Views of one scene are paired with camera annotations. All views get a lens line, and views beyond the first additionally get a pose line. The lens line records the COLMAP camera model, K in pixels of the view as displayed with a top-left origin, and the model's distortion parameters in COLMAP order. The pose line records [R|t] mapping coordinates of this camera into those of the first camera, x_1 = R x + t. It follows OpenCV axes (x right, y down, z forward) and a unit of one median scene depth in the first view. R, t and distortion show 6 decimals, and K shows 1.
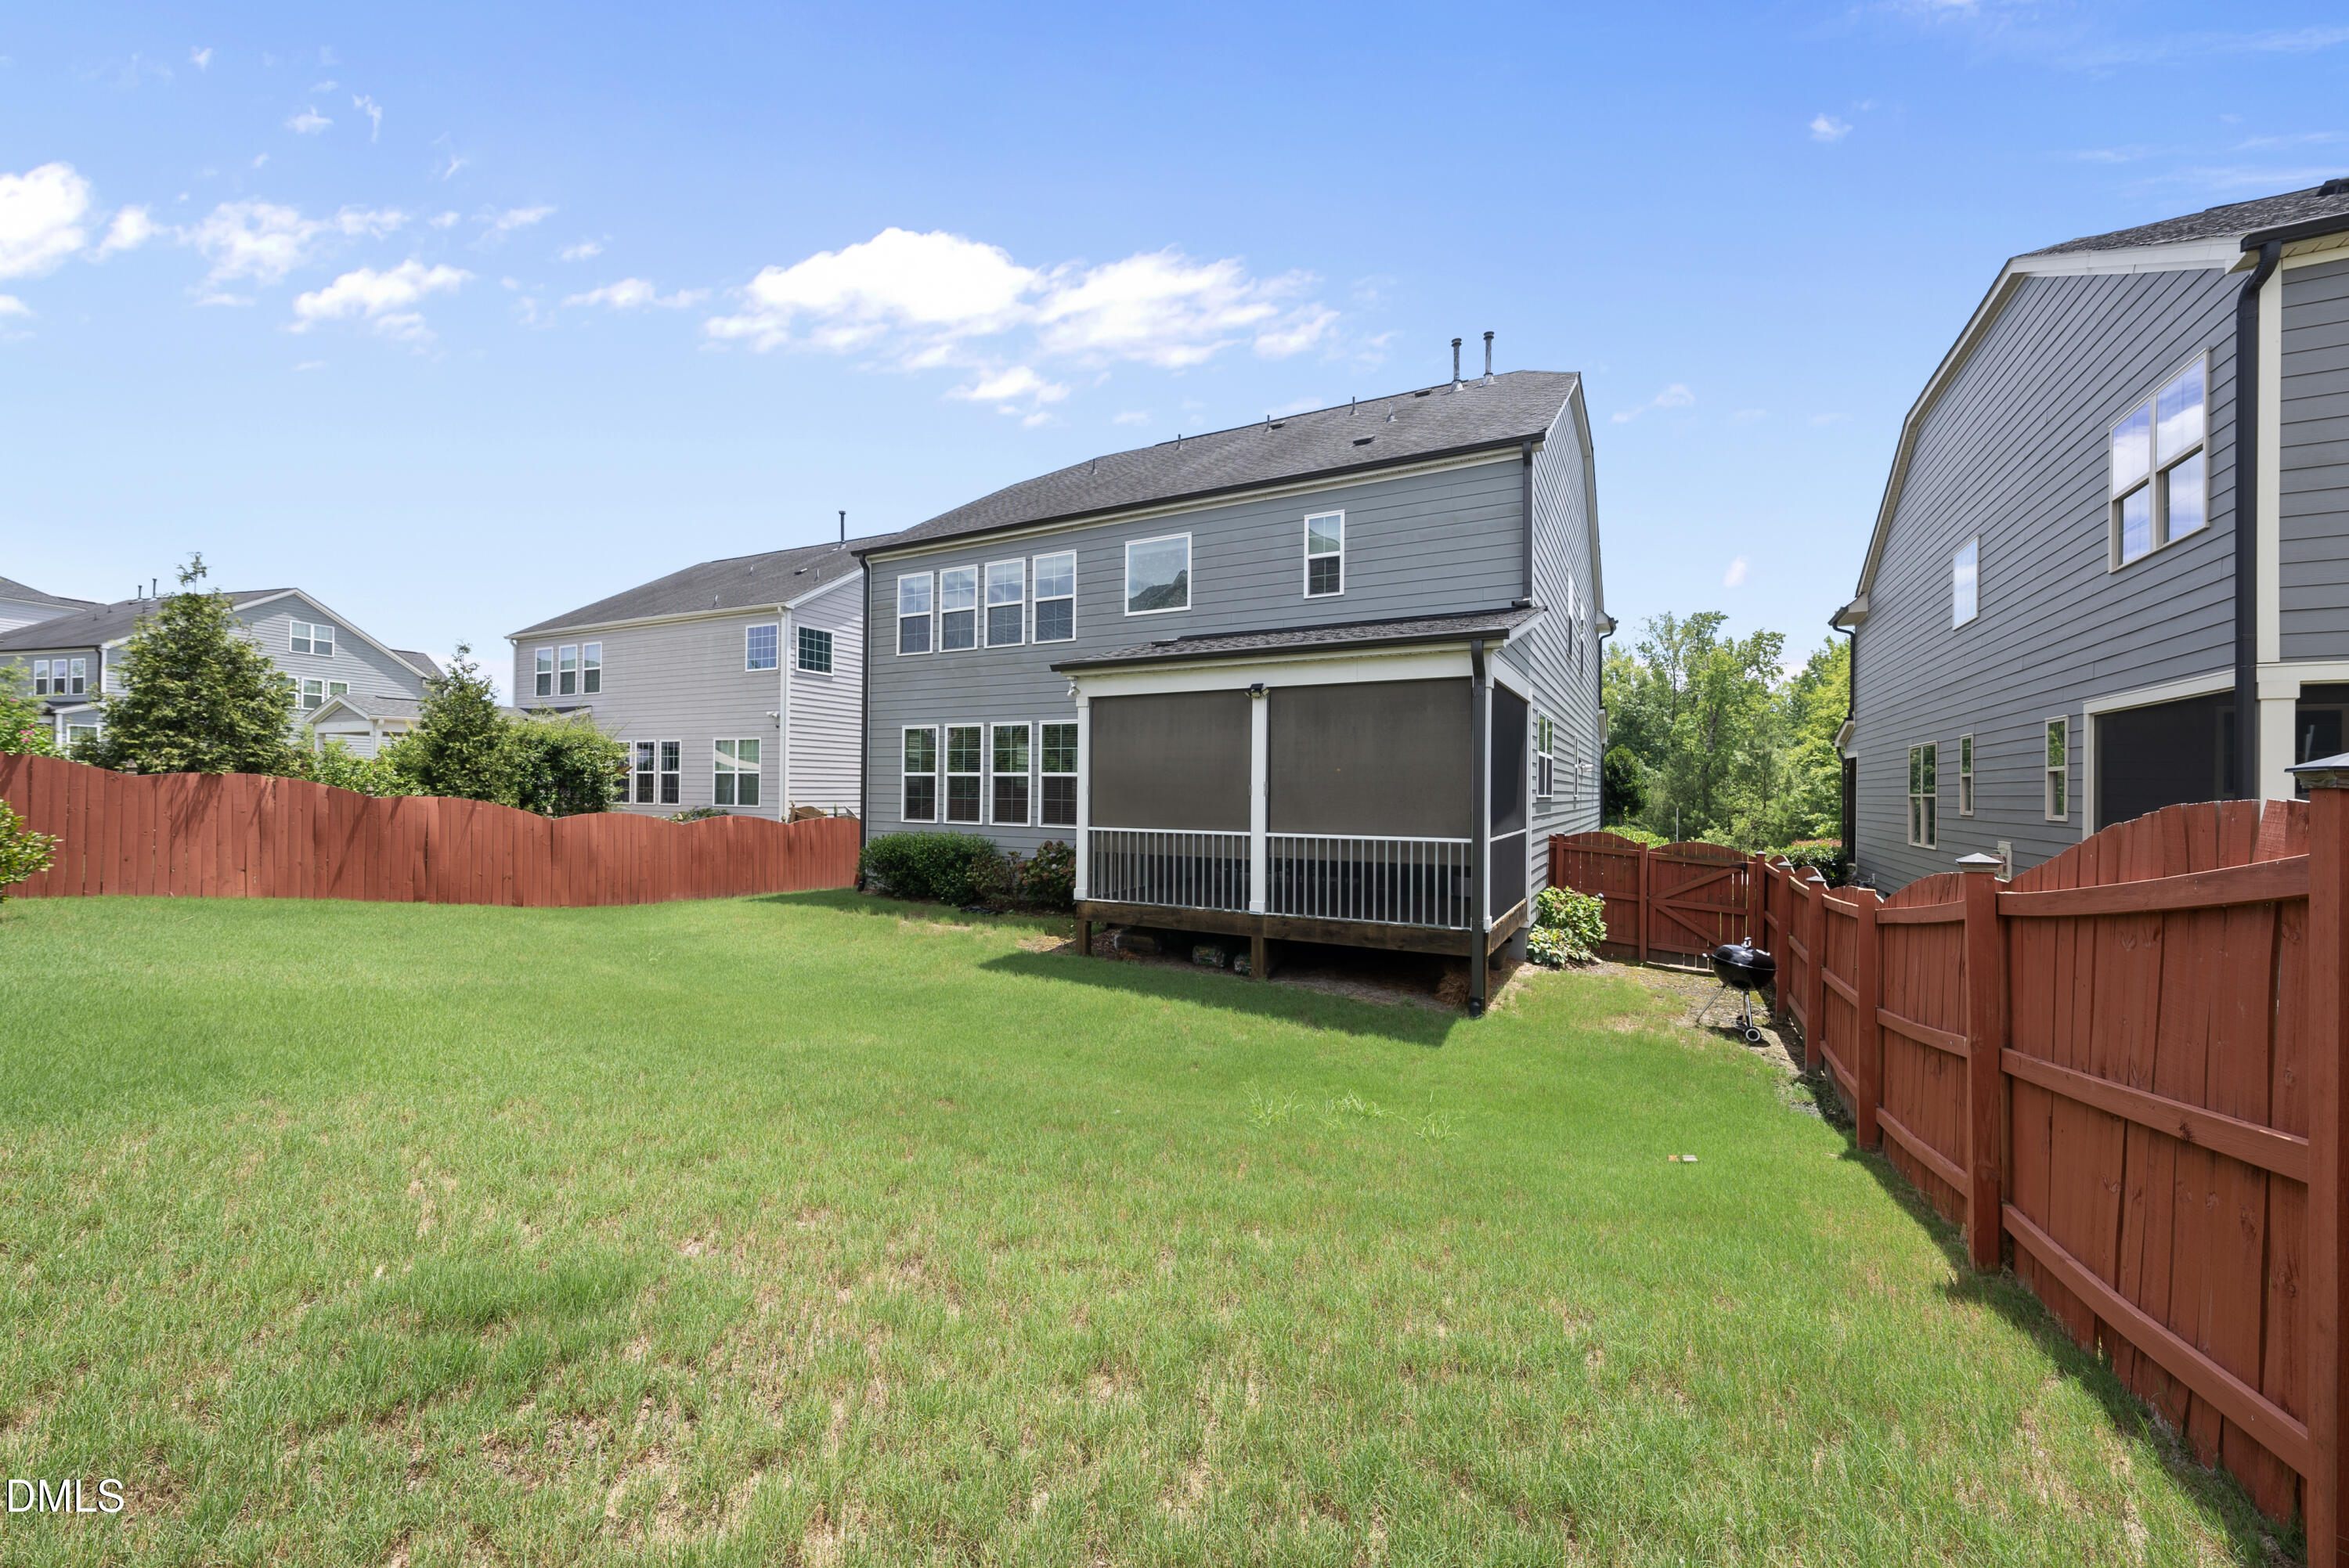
lens RADIAL K [[882.7, 0, 1174.5], [0, 882.7, 784.0], [0, 0, 1]] dist [0.000763, 0.000148]
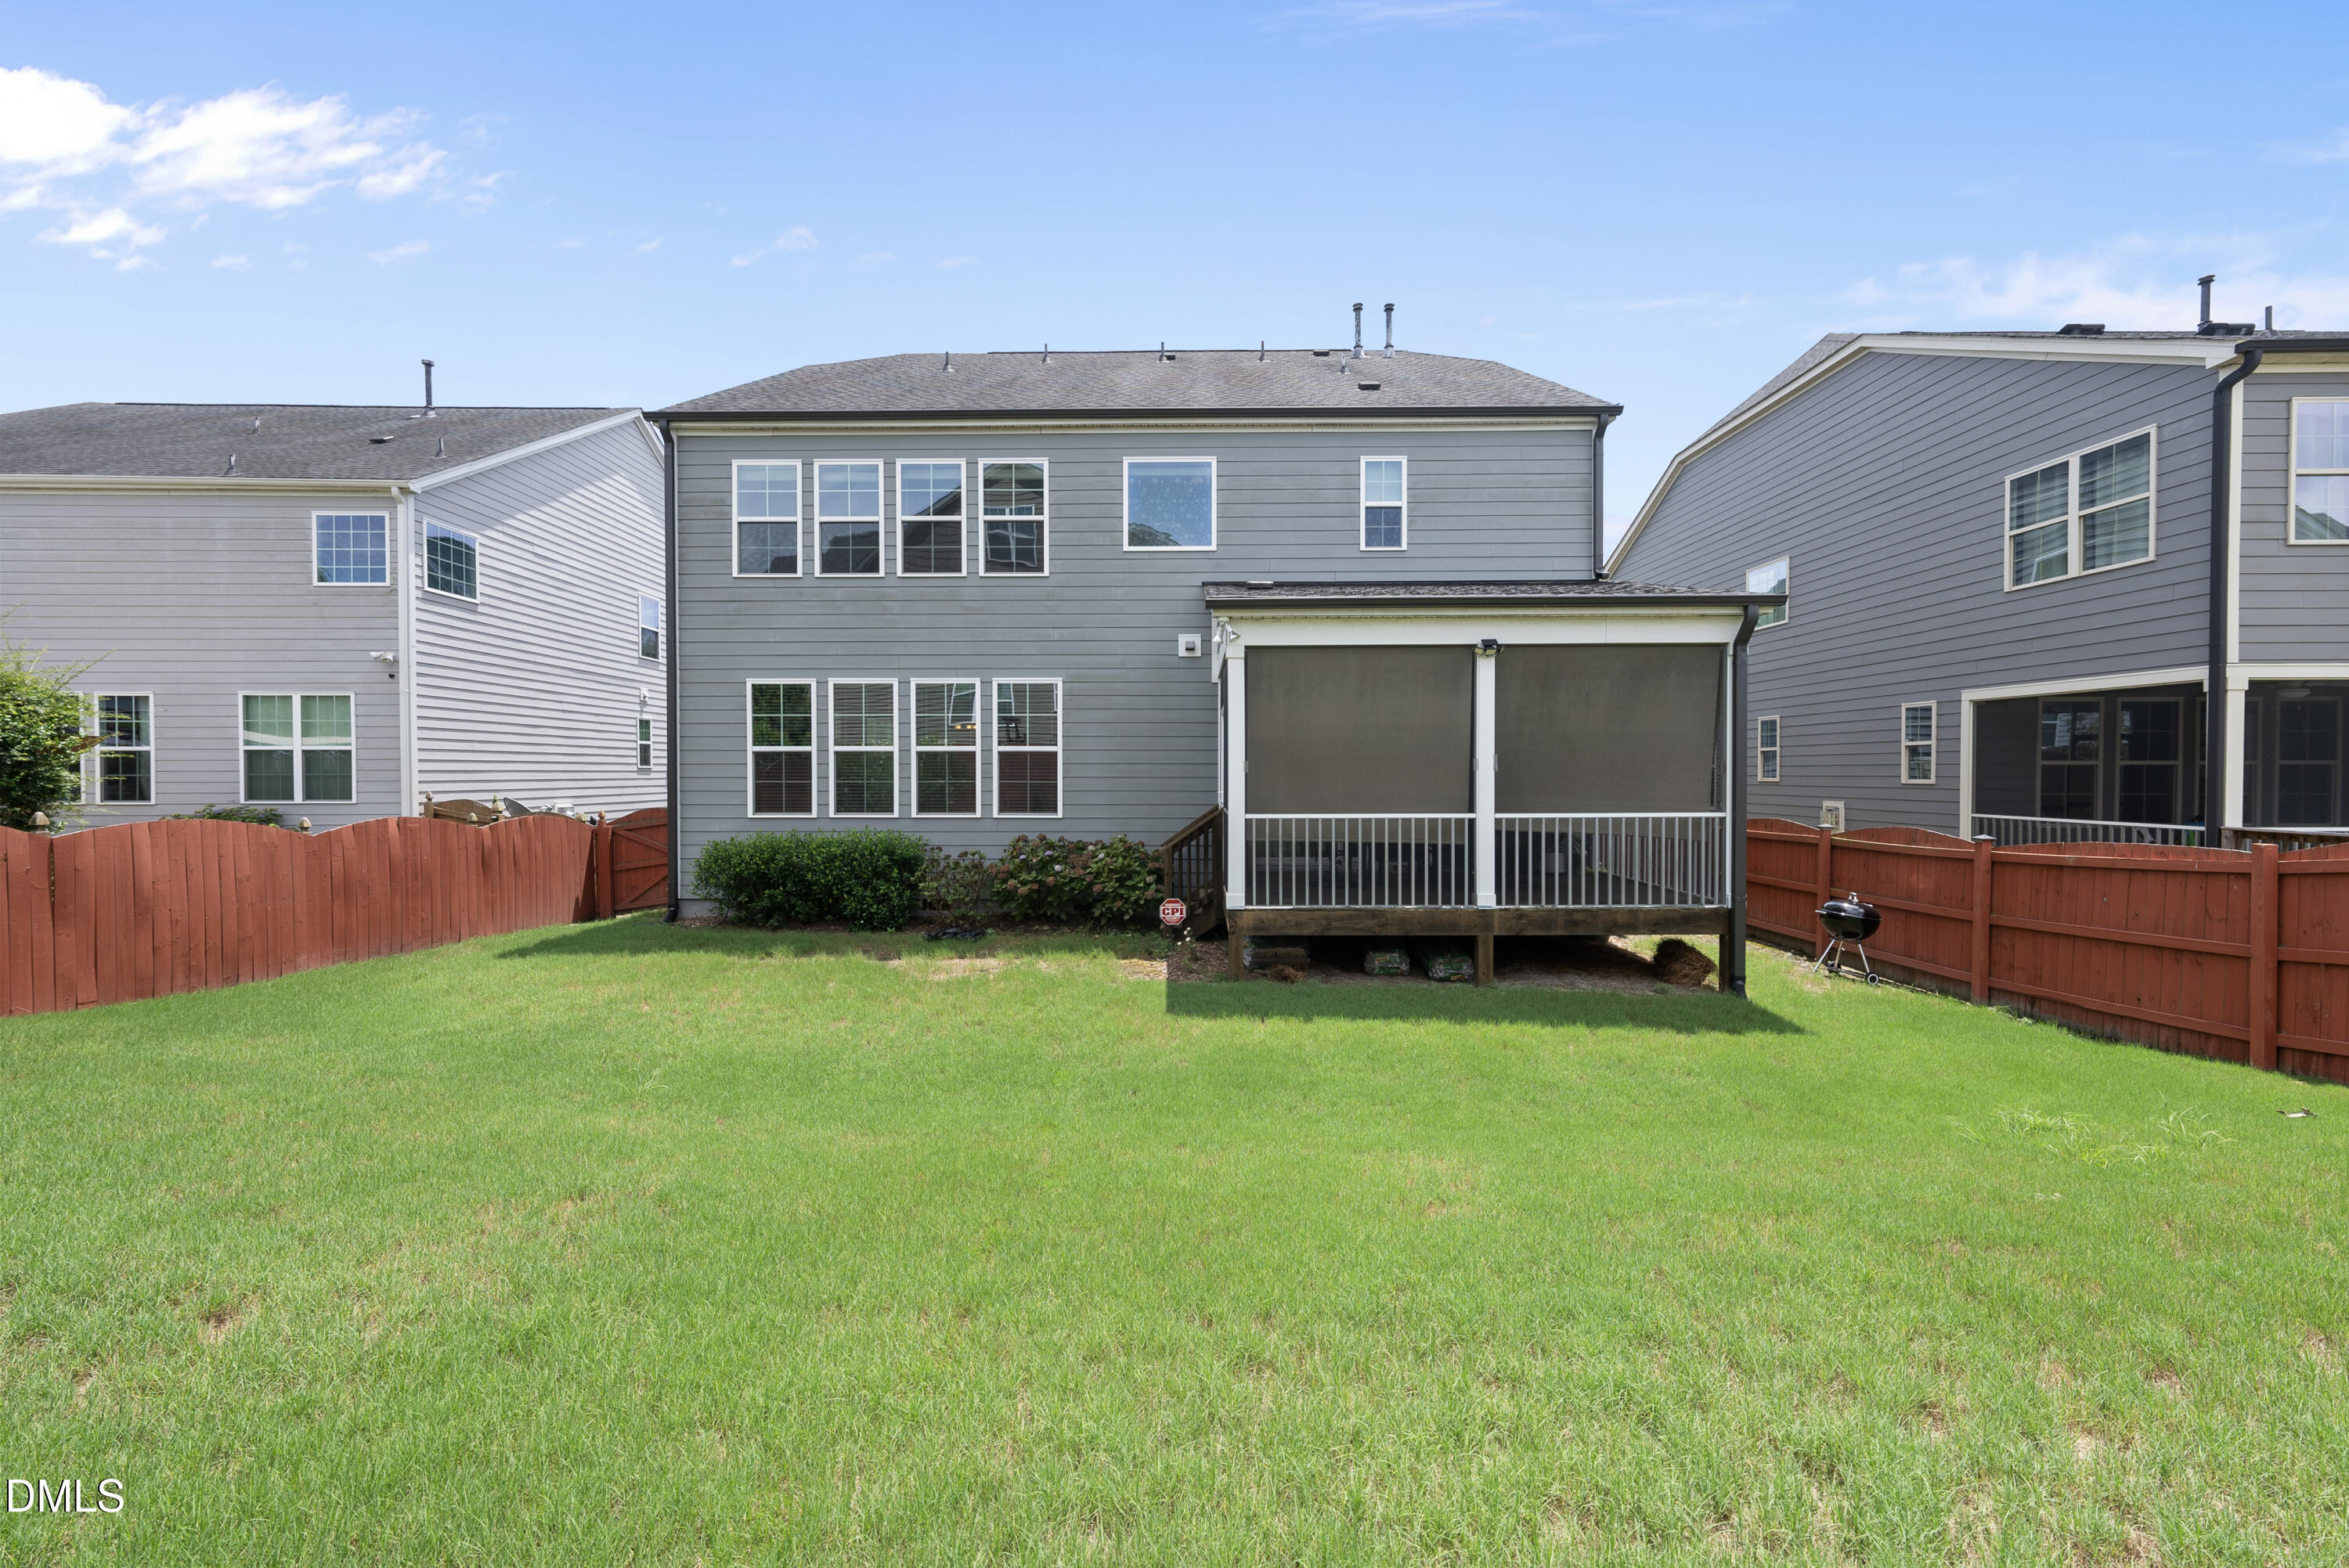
lens RADIAL K [[883.4, 0, 1174.5], [0, 883.4, 784.0], [0, 0, 1]] dist [-0.001950, -0.000032]
pose [[0.882218, -0.018103, 0.470494, -0.374579], [0.007023, 0.999655, 0.025295, 0.001432], [-0.470789, -0.019011, 0.882041, 0.252719]]
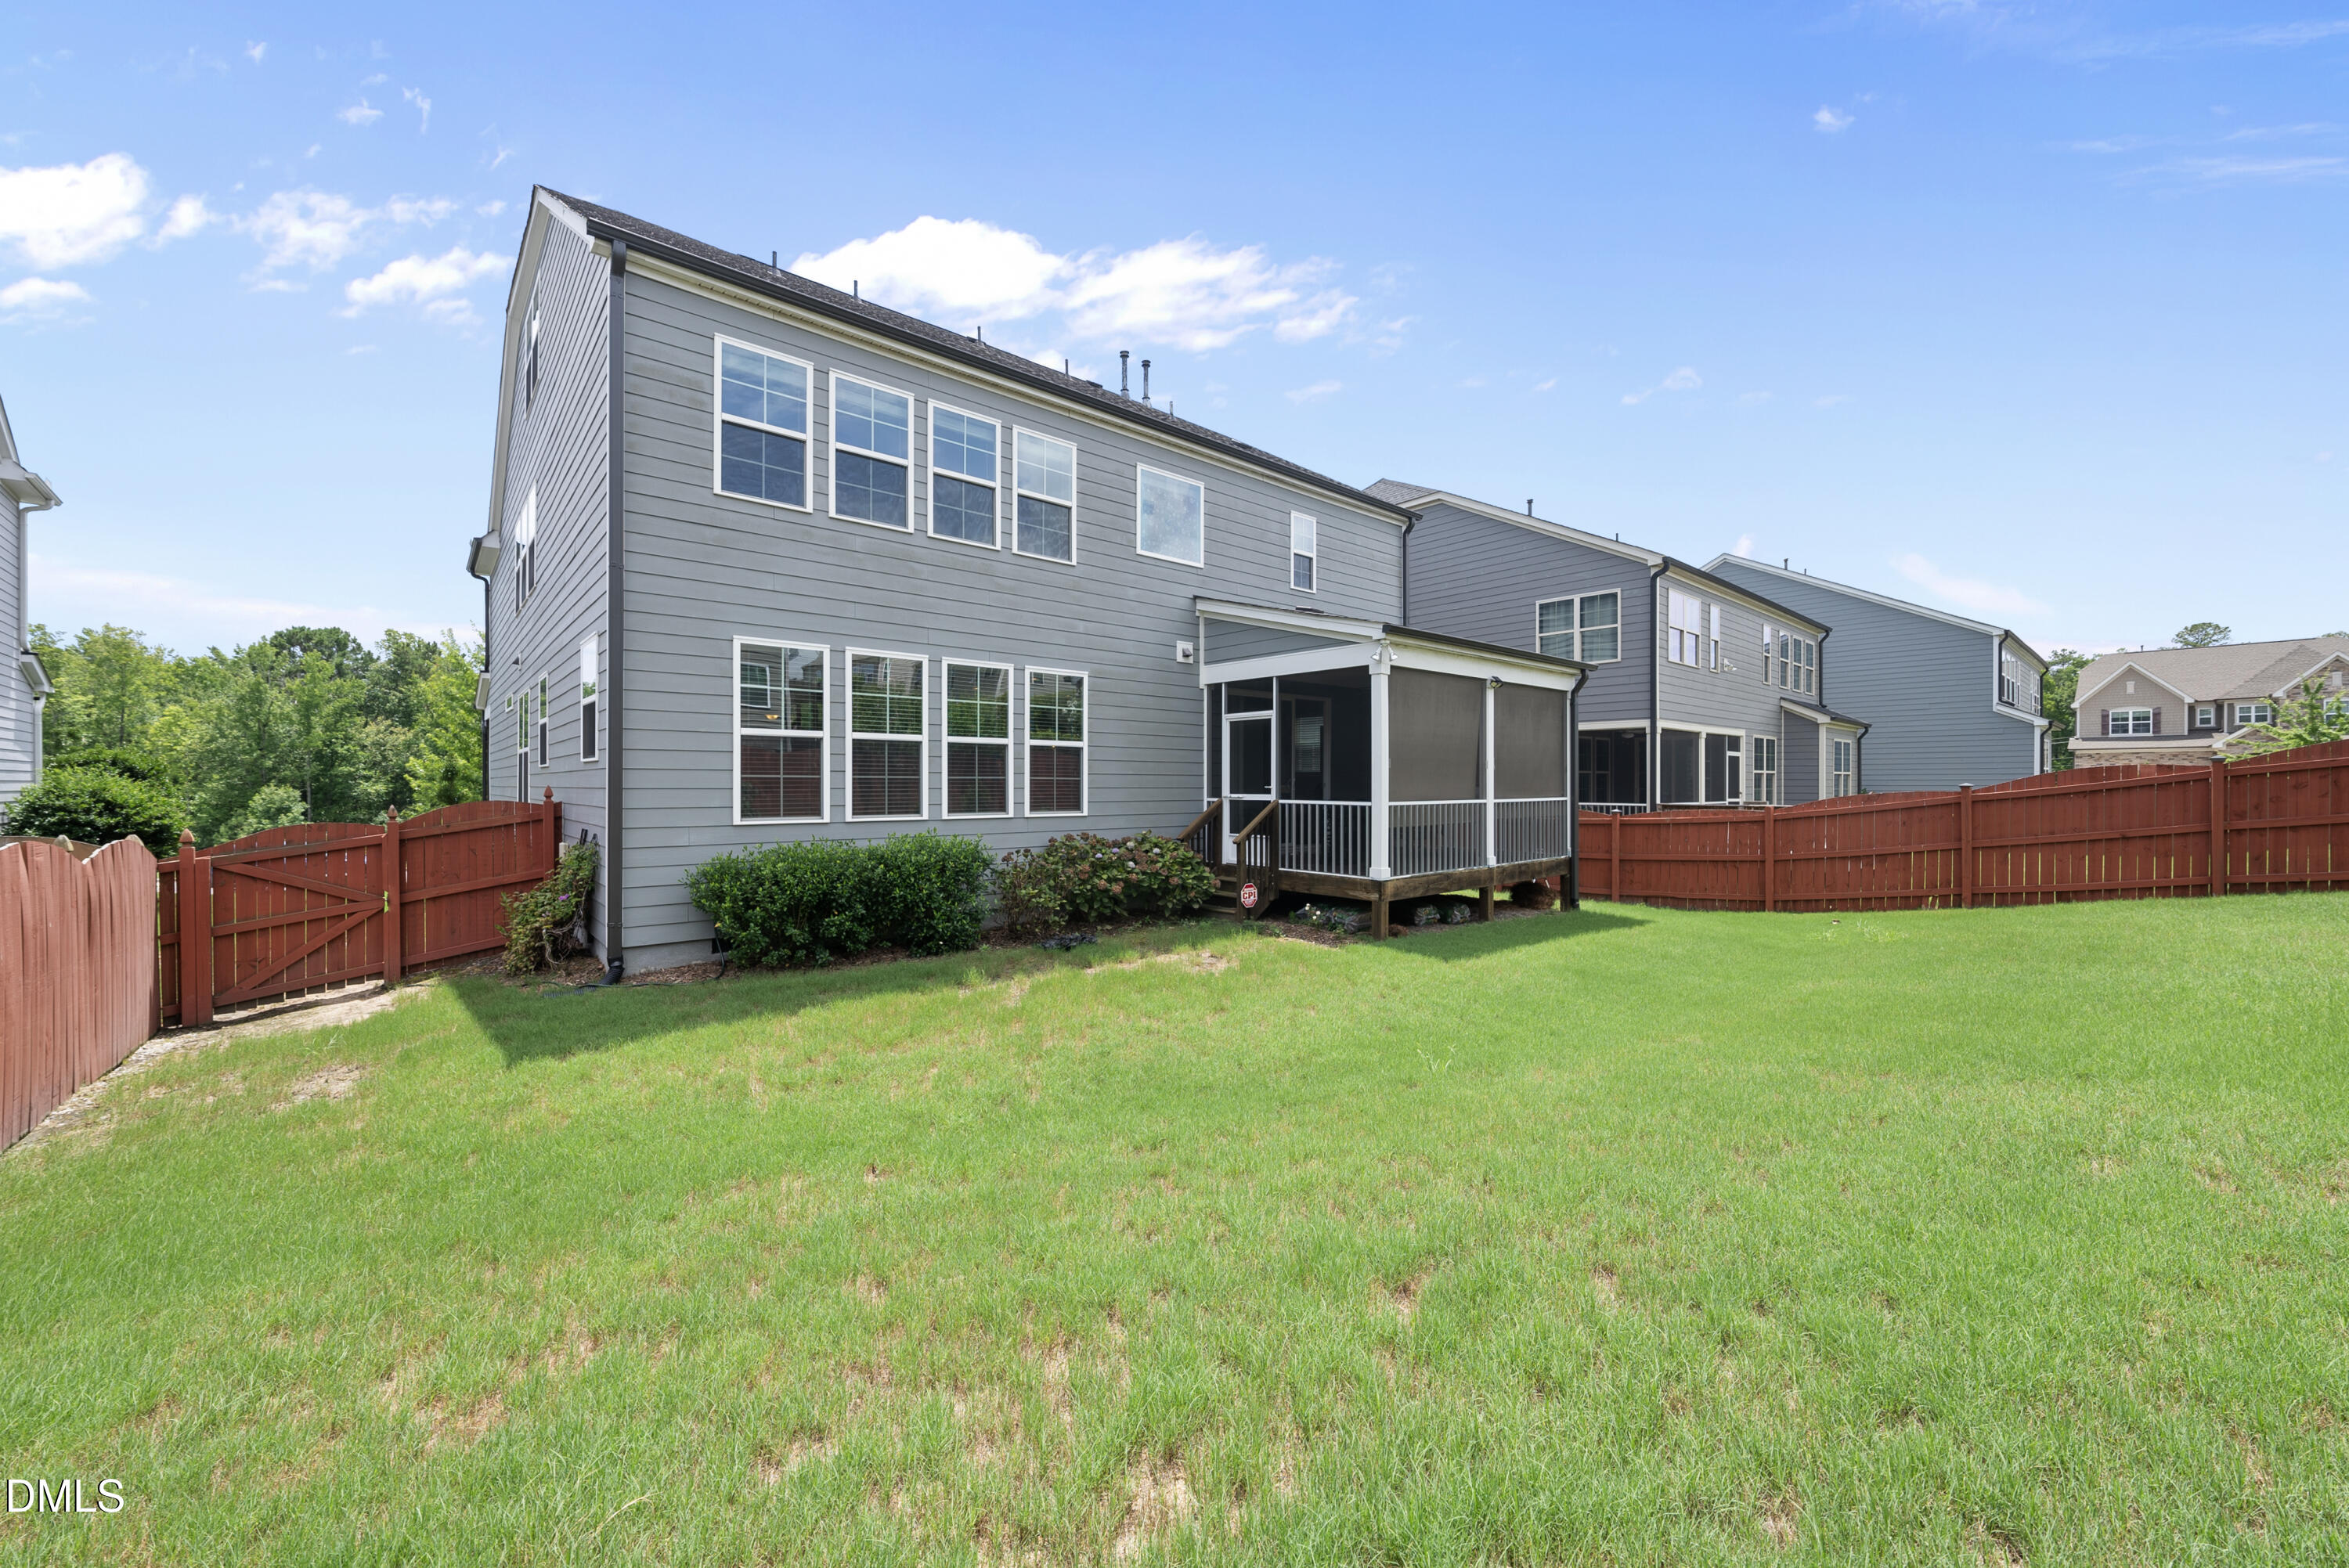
lens RADIAL K [[874.7, 0, 1174.5], [0, 874.7, 784.0], [0, 0, 1]] dist [-0.000801, -0.000027]
pose [[0.344351, -0.011381, 0.938772, -0.766071], [-0.004788, 0.999892, 0.013879, 0.012290], [-0.938829, -0.009274, 0.344260, 0.647962]]
